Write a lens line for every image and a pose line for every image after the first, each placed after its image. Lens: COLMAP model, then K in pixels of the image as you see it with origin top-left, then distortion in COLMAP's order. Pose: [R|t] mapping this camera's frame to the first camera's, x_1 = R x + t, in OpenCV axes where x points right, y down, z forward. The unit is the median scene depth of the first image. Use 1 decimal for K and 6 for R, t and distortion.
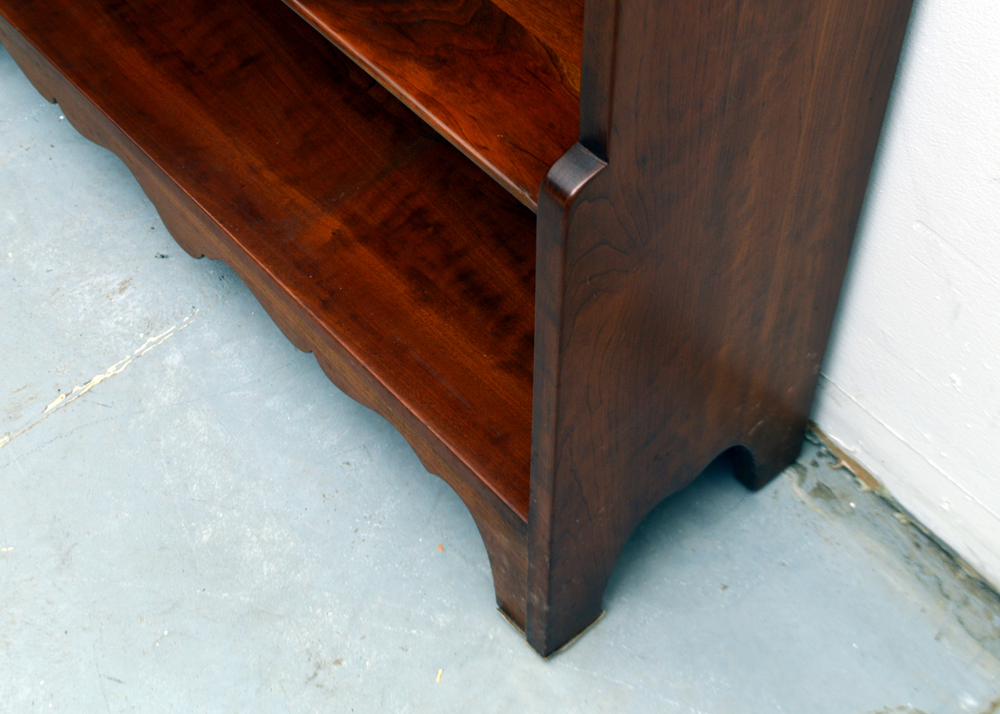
lens RADIAL K [[1723.8, 0, 497.5], [0, 1723.8, 358.1], [0, 0, 1]] dist [-0.022036, 0.000000]
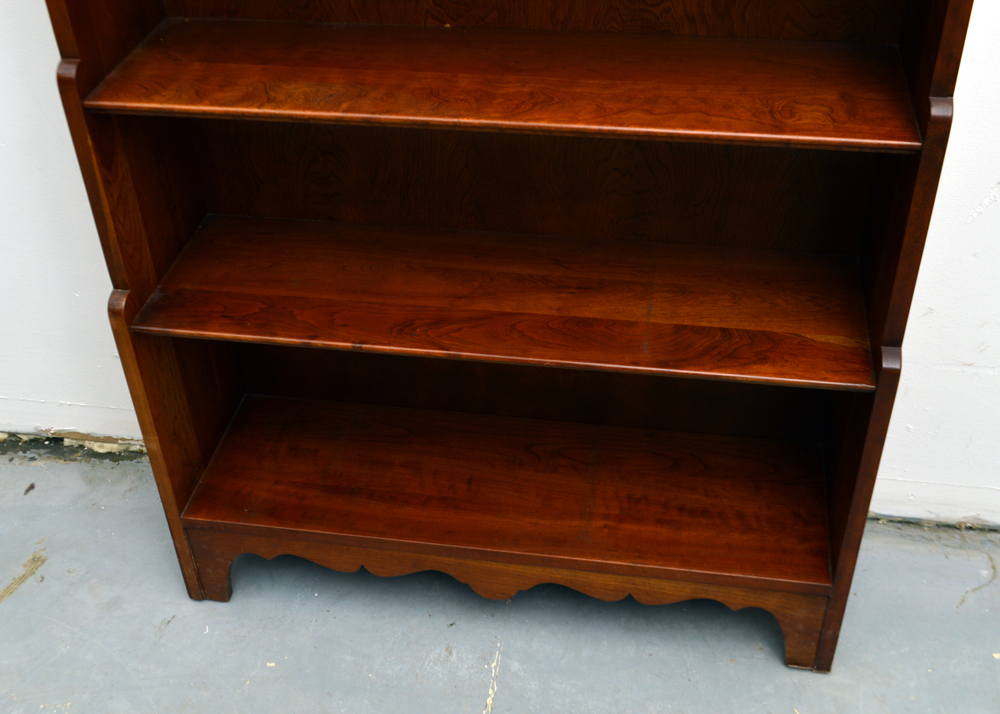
lens RADIAL K [[1170.5, 0, 495.0], [0, 1170.5, 358.6], [0, 0, 1]] dist [-0.025448, 0.000000]
pose [[0.777495, -0.405072, 0.481059, -0.626327], [0.524534, 0.839680, -0.140714, -0.099224], [-0.346937, 0.361737, 0.865322, -0.037911]]
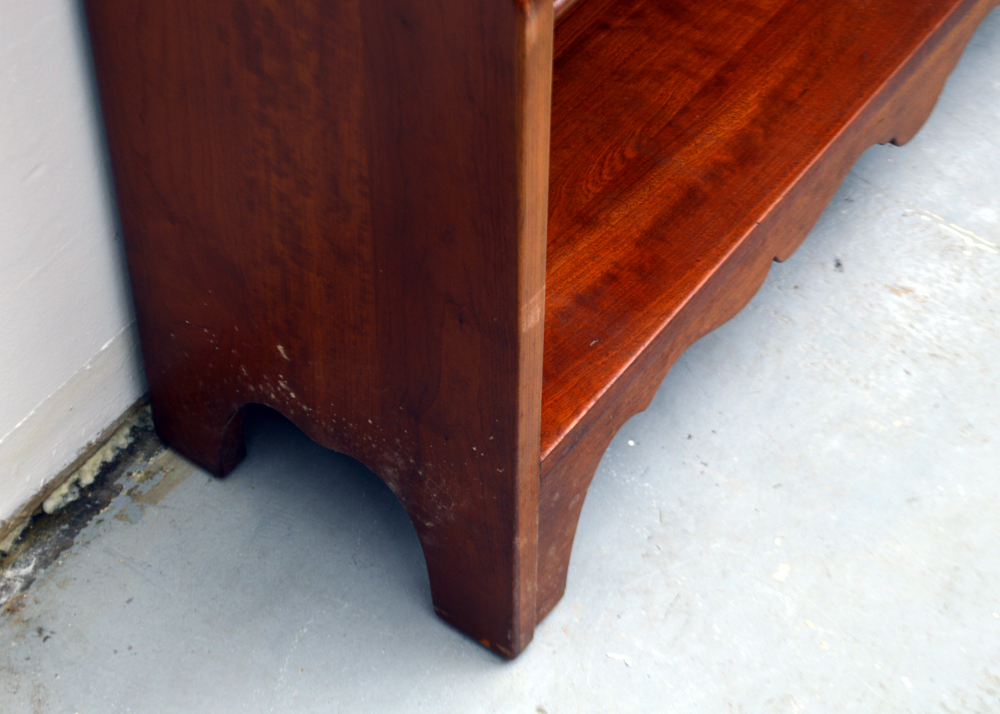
lens RADIAL K [[2386.9, 0, 499.3], [0, 2386.9, 357.2], [0, 0, 1]] dist [0.011811, 0.000000]
pose [[-0.209077, -0.762976, 0.611682, -0.902208], [0.780189, 0.246969, 0.574727, -0.829649], [-0.589569, 0.597390, 0.543630, 0.580724]]
